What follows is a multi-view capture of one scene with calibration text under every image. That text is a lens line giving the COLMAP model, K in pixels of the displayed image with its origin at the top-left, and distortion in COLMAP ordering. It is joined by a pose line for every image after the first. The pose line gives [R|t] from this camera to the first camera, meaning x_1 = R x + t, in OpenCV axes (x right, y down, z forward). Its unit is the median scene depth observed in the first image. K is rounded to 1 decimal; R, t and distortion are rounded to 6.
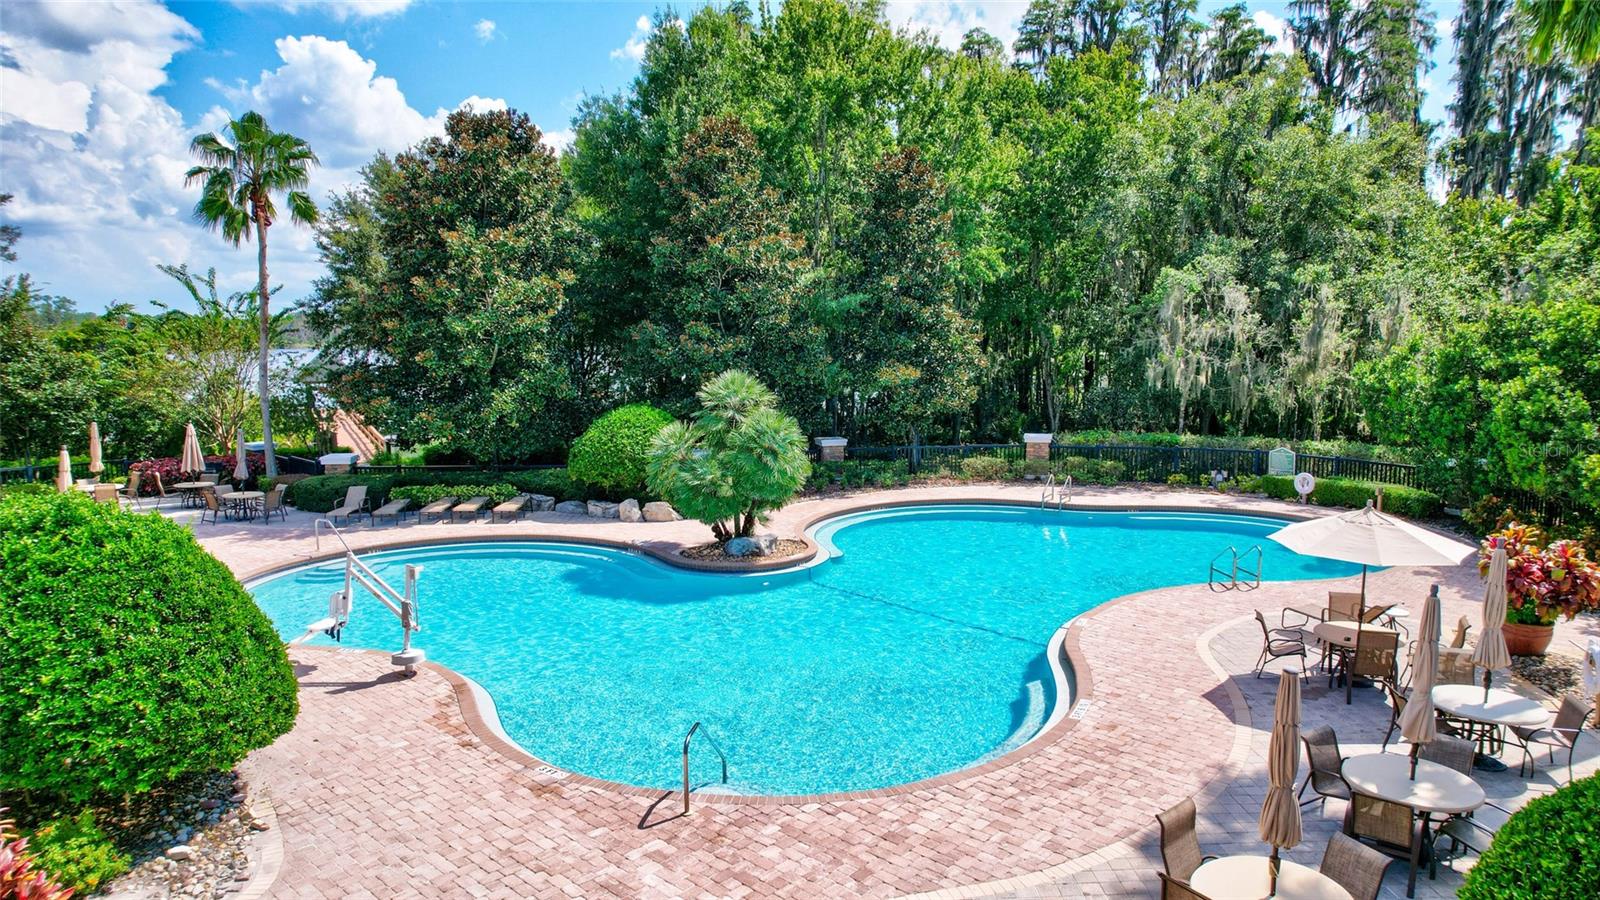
lens RADIAL K [[1045.4, 0, 812.5], [0, 1045.4, 441.0], [0, 0, 1]] dist [-0.009163, 0.016283]
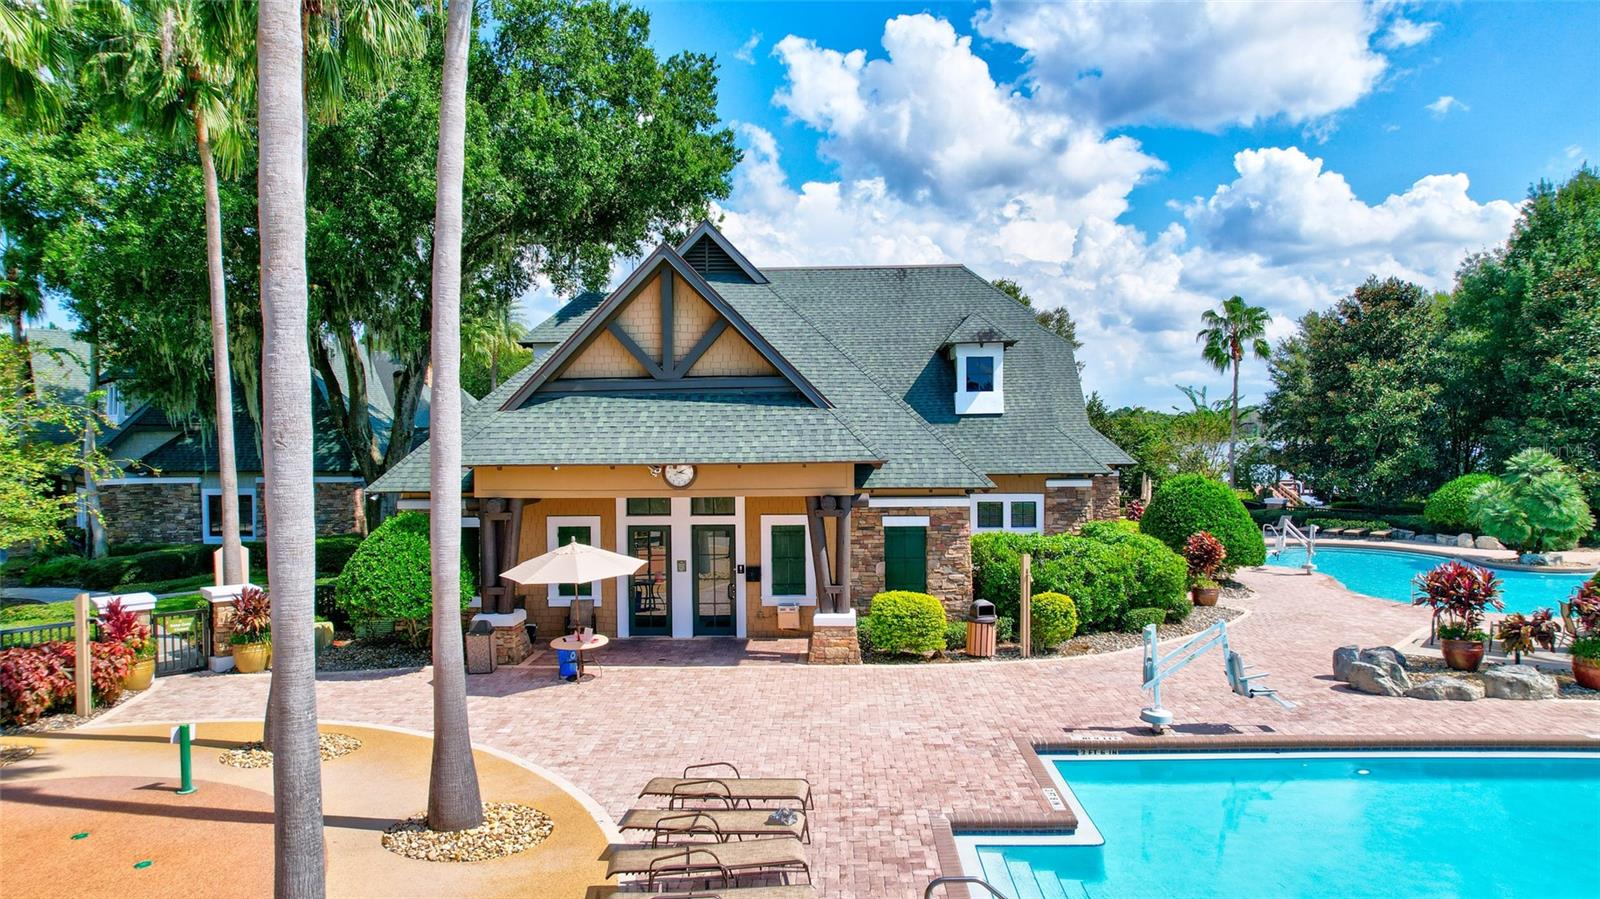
lens RADIAL K [[1045.4, 0, 809.0], [0, 1045.4, 448.2], [0, 0, 1]] dist [-0.009163, 0.016283]
pose [[0.667069, 0.016829, -0.744806, 0.281637], [-0.078191, 0.995805, -0.047530, 0.070002], [0.740881, 0.089943, 0.665587, -0.652016]]
